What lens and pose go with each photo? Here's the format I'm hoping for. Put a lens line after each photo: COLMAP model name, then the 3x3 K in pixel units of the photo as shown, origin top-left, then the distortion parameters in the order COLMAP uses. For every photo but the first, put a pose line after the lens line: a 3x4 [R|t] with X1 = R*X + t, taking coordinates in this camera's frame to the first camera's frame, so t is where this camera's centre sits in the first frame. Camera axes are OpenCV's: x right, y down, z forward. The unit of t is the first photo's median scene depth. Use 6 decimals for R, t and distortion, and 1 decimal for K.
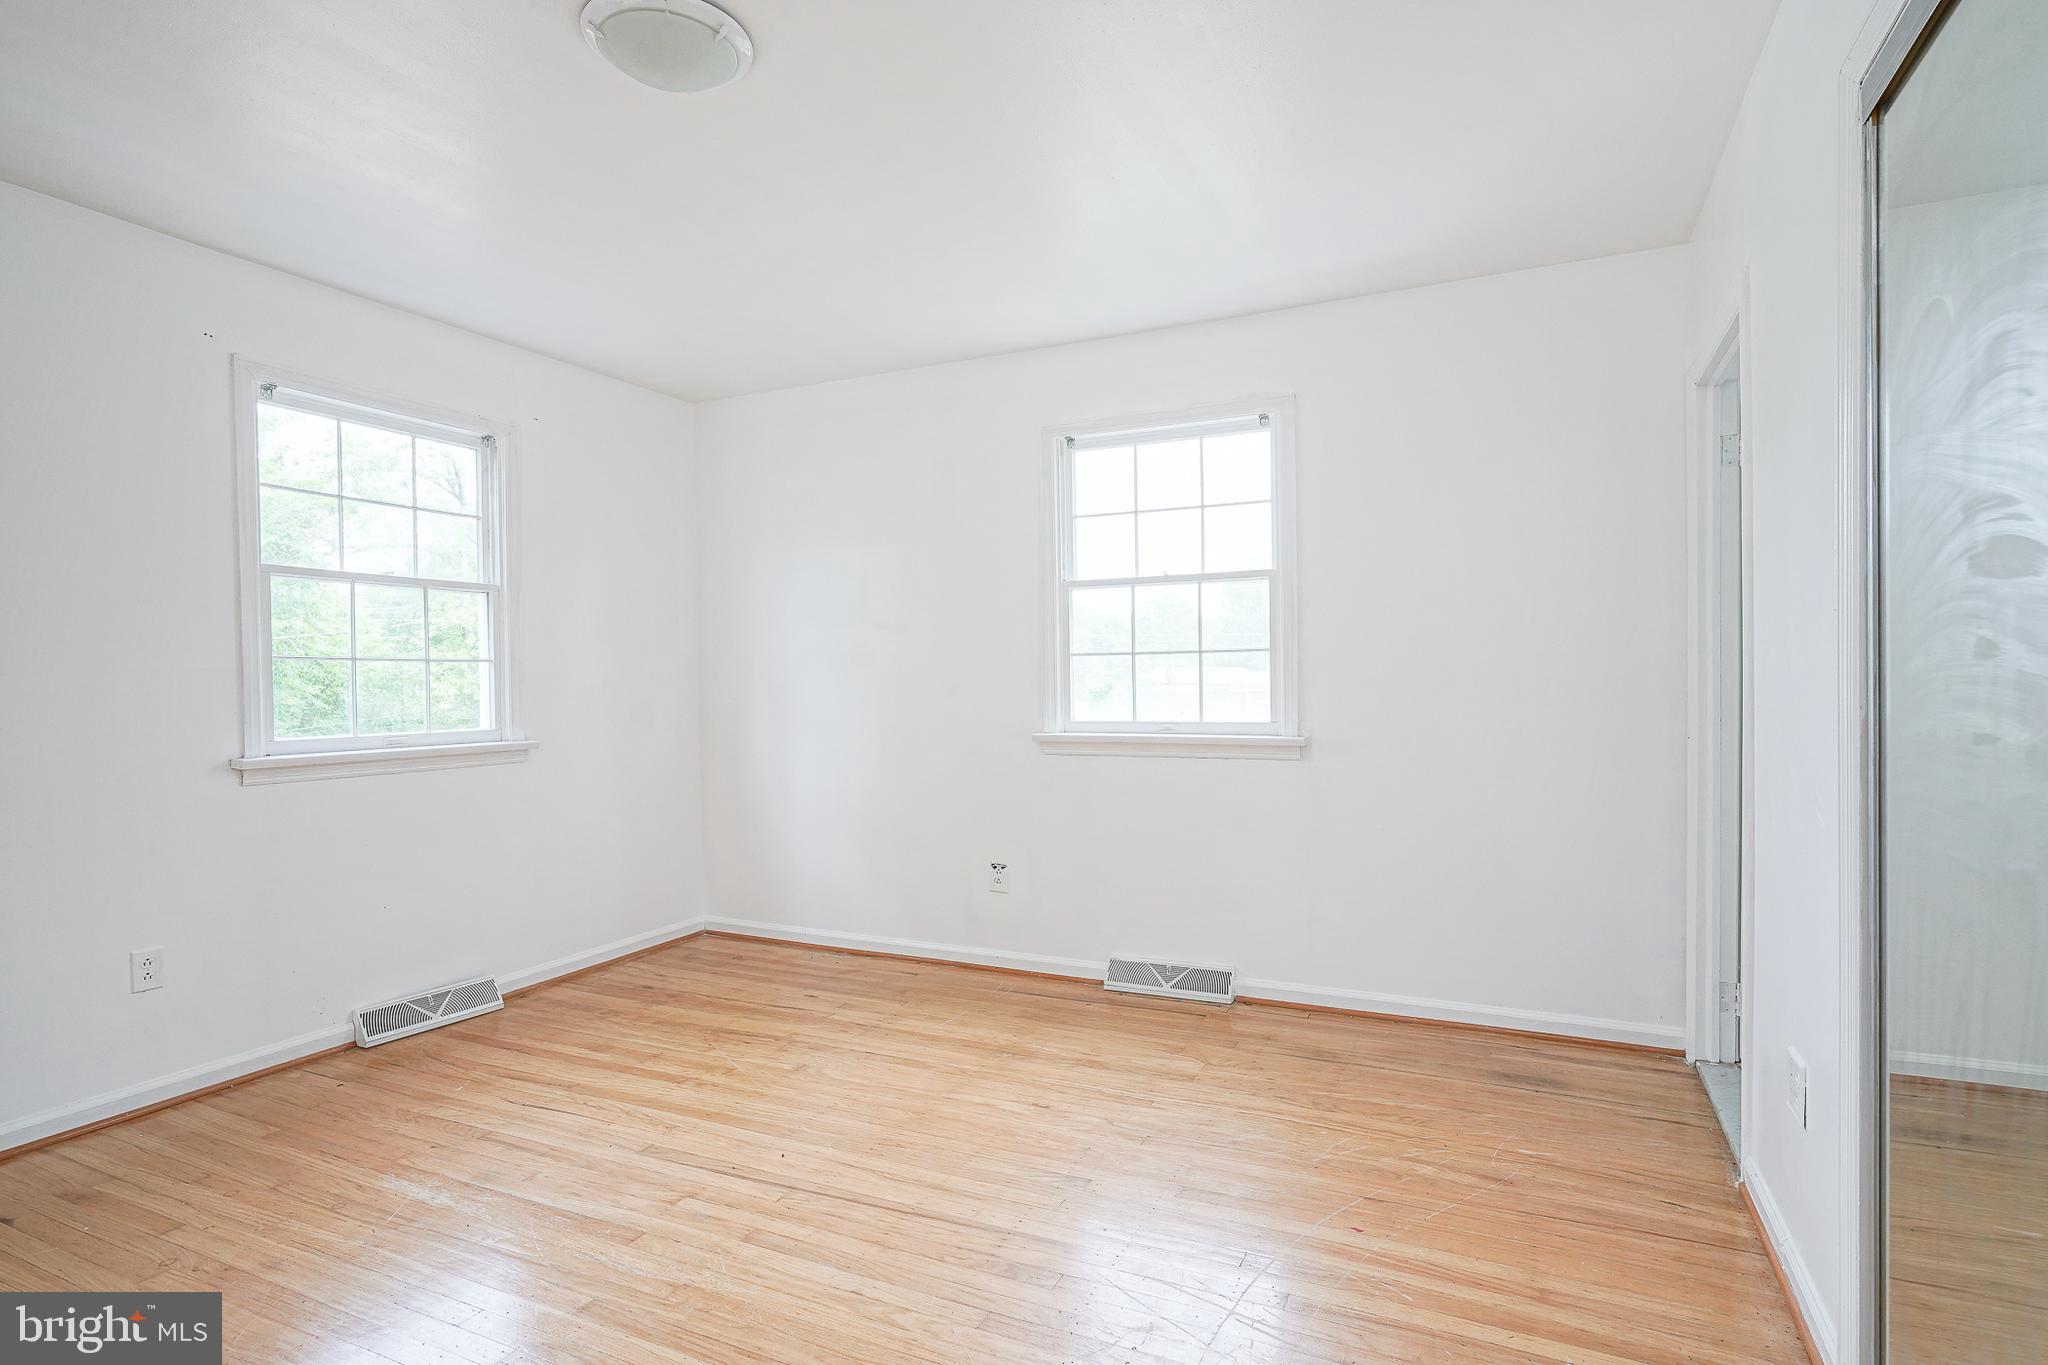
lens RADIAL K [[1018.6, 0, 1063.2], [0, 1018.6, 704.8], [0, 0, 1]] dist [-0.008747, 0.004896]
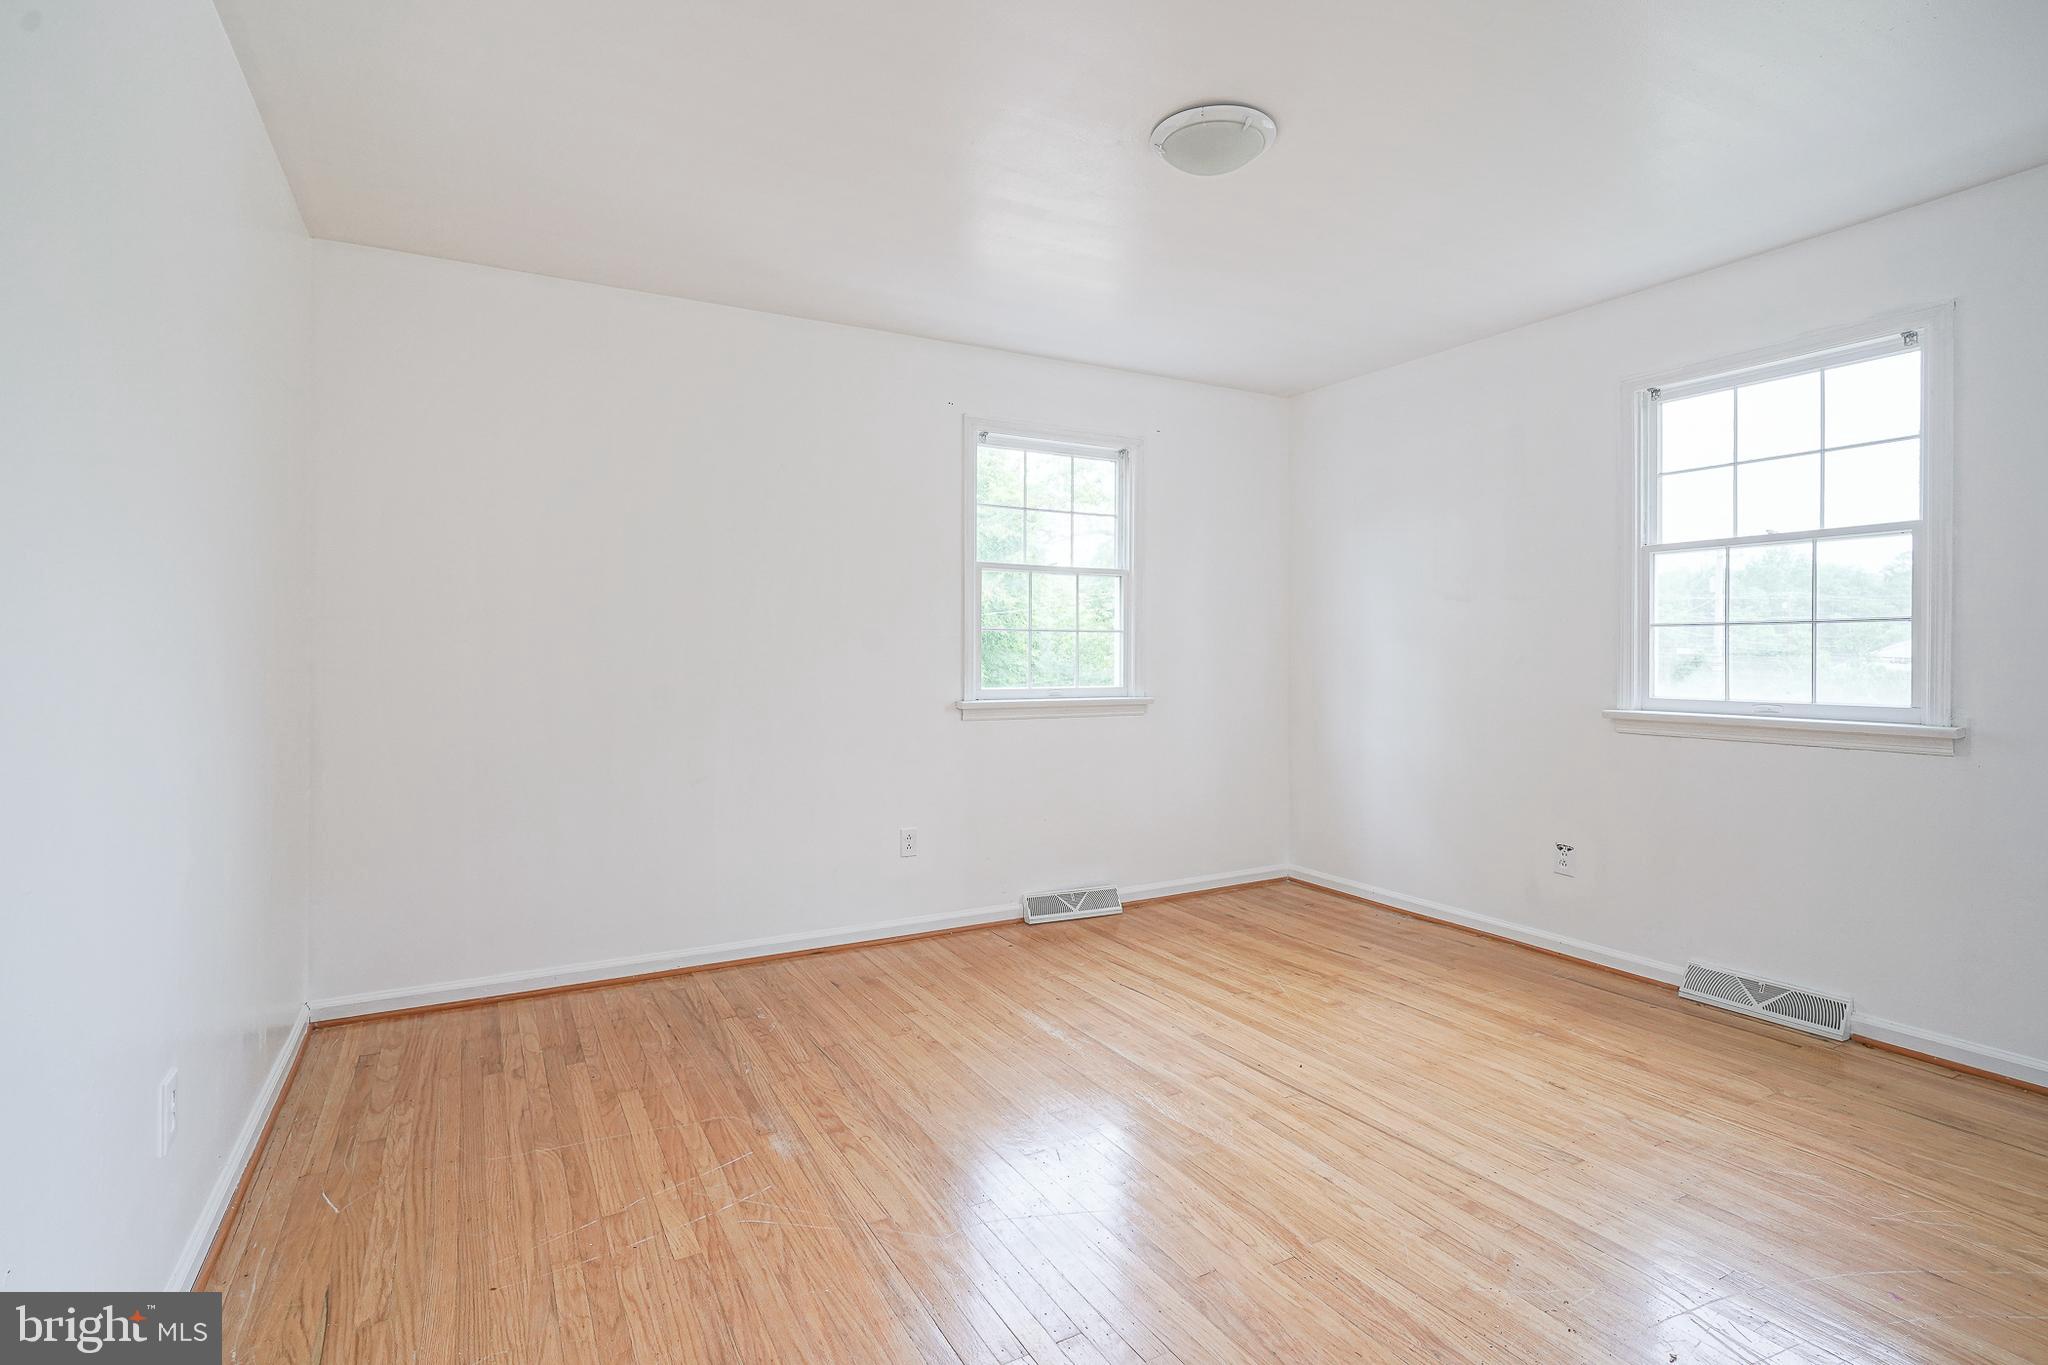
lens RADIAL K [[1016.4, 0, 991.1], [0, 1016.4, 673.3], [0, 0, 1]] dist [-0.003001, 0.005469]
pose [[0.779544, 0.025465, -0.625829, 0.123534], [-0.025617, 0.999633, 0.008765, 0.001155], [0.625823, 0.009199, 0.779911, -0.088157]]
